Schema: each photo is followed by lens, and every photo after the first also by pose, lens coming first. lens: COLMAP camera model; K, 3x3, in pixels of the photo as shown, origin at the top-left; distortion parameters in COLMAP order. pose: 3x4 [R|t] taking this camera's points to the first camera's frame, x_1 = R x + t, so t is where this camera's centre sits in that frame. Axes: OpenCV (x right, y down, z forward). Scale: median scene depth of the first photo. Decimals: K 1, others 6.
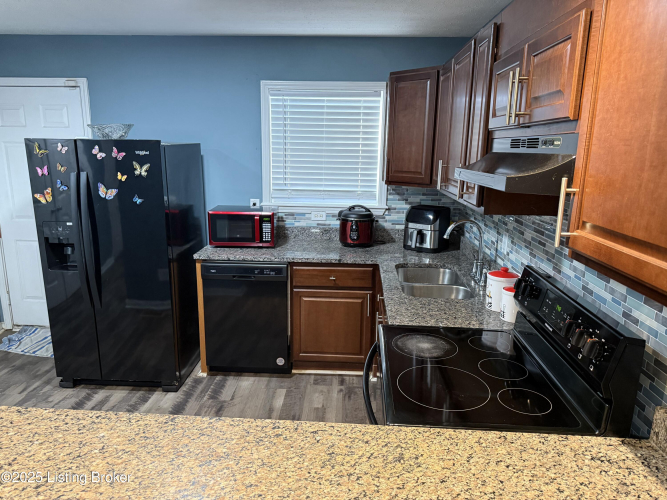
lens RADIAL K [[469.8, 0, 331.6], [0, 469.8, 250.6], [0, 0, 1]] dist [0.029030, -0.033611]
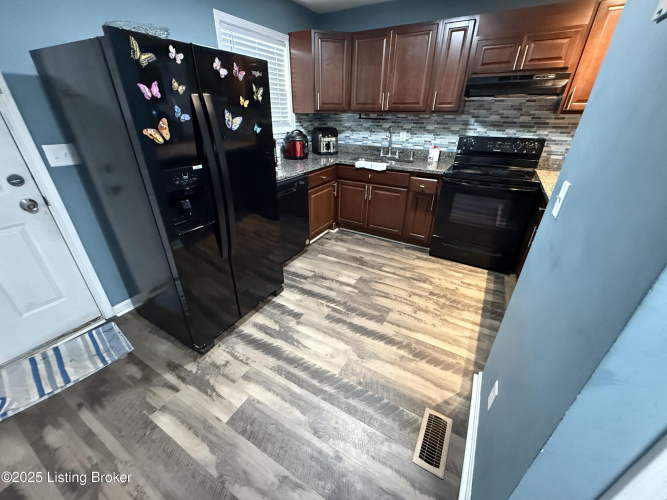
lens RADIAL K [[263.5, 0, 333.2], [0, 263.5, 248.1], [0, 0, 1]] dist [-0.000726, 0.000163]
pose [[0.458303, -0.418678, 0.784007, -0.885169], [0.196046, 0.907994, 0.370288, -0.054115], [-0.866905, -0.016003, 0.498217, 0.591656]]
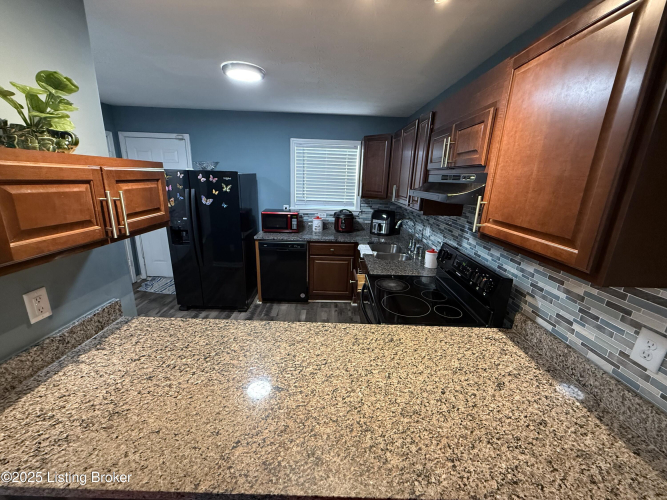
lens RADIAL K [[263.5, 0, 332.6], [0, 263.5, 248.5], [0, 0, 1]] dist [-0.000726, 0.000163]
pose [[0.998030, 0.001189, 0.062729, -0.068391], [-0.004290, 0.998774, 0.049323, 0.003954], [-0.062593, -0.049495, 0.996811, -0.019725]]
